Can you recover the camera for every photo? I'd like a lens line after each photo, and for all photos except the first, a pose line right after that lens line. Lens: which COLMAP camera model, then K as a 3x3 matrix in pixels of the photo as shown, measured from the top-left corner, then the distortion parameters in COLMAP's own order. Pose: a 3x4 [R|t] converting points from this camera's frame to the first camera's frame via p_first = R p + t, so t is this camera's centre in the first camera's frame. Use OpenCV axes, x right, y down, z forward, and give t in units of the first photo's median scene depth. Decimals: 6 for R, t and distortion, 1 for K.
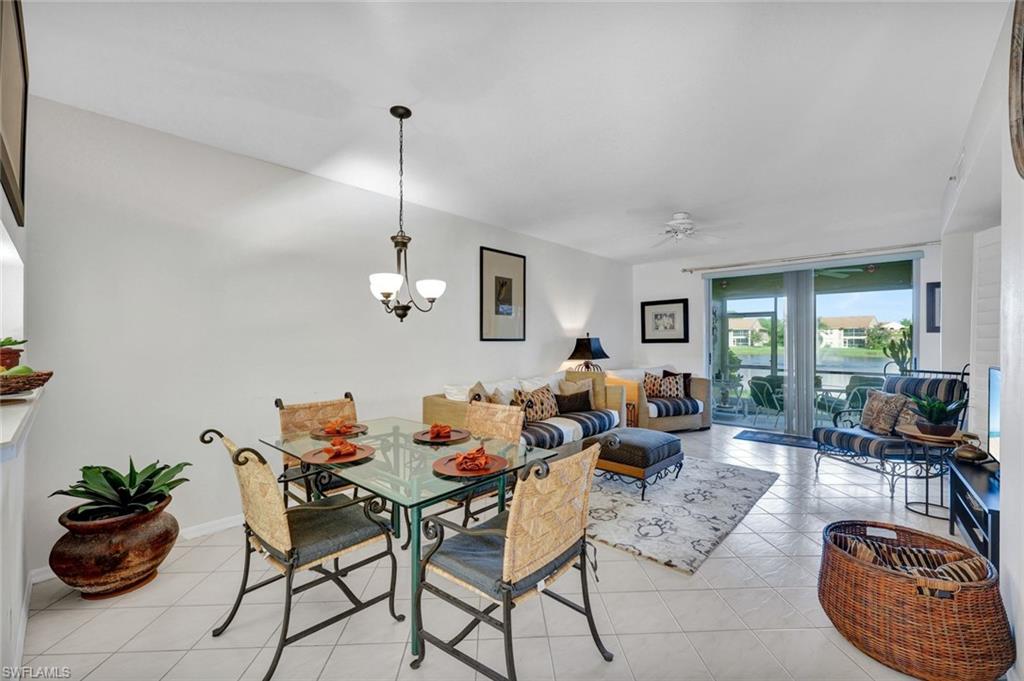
lens RADIAL K [[411.5, 0, 512.0], [0, 411.5, 340.5], [0, 0, 1]] dist [-0.001537, -0.000027]
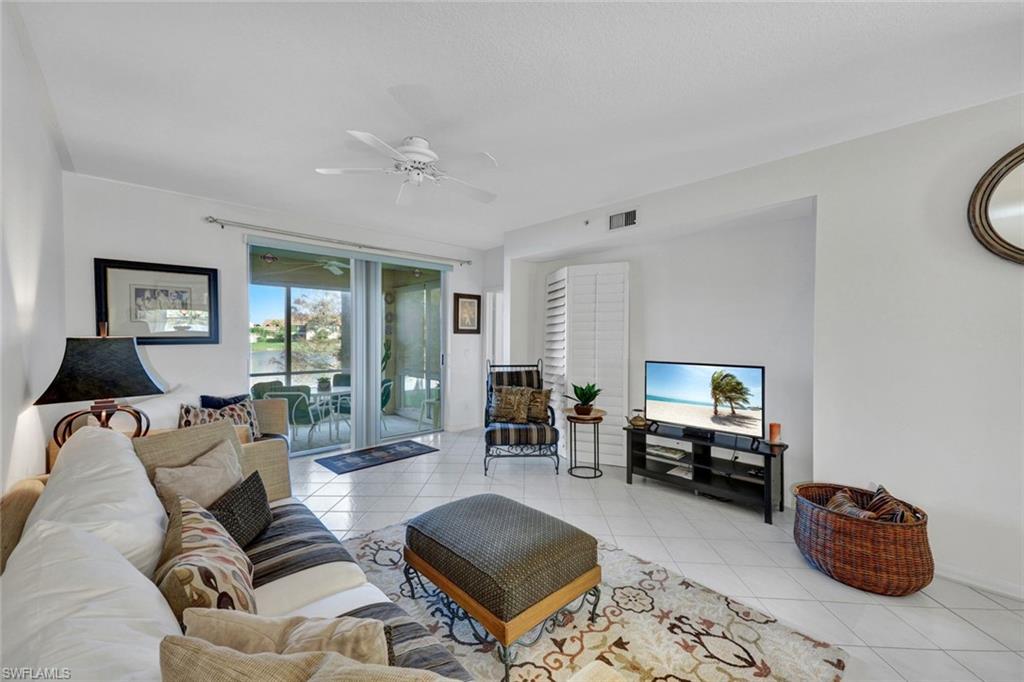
lens RADIAL K [[411.8, 0, 512.0], [0, 411.8, 341.0], [0, 0, 1]] dist [0.001334, 0.000005]
pose [[0.065940, -0.008987, 0.997783, -0.161870], [-0.005988, 0.999938, 0.009402, -0.007794], [-0.997806, -0.006594, 0.065882, 0.629076]]
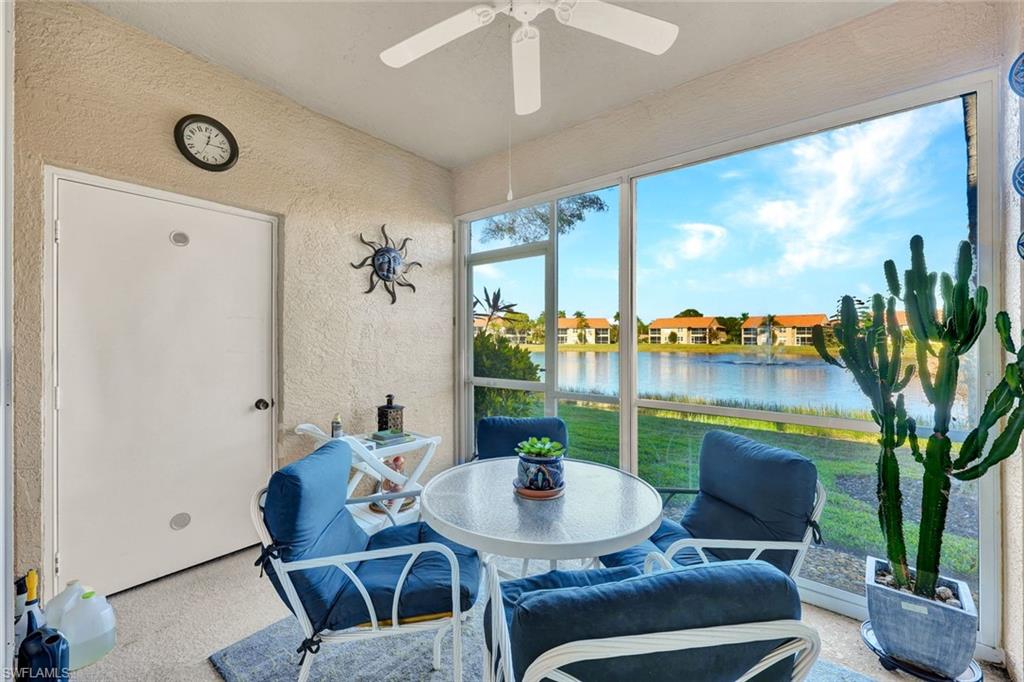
lens RADIAL K [[411.8, 0, 512.0], [0, 411.8, 341.0], [0, 0, 1]] dist [0.001334, 0.000005]
pose [[0.997409, 0.001191, 0.071925, 0.839174], [-0.001611, 0.999982, 0.005769, 0.031198], [-0.071917, -0.005870, 0.997393, 0.911031]]
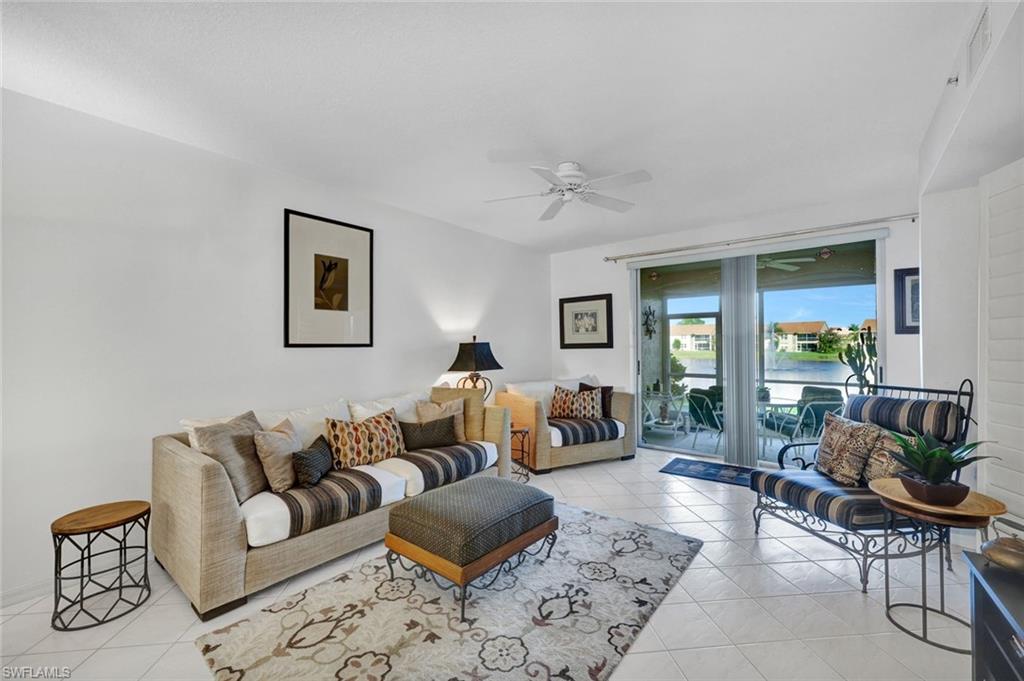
lens RADIAL K [[411.8, 0, 512.0], [0, 411.8, 340.5], [0, 0, 1]] dist [0.001334, 0.000005]
pose [[0.997374, -0.002586, 0.072380, 0.203191], [0.003552, 0.999906, -0.013218, 0.000375], [-0.072339, 0.013441, 0.997290, 0.240743]]
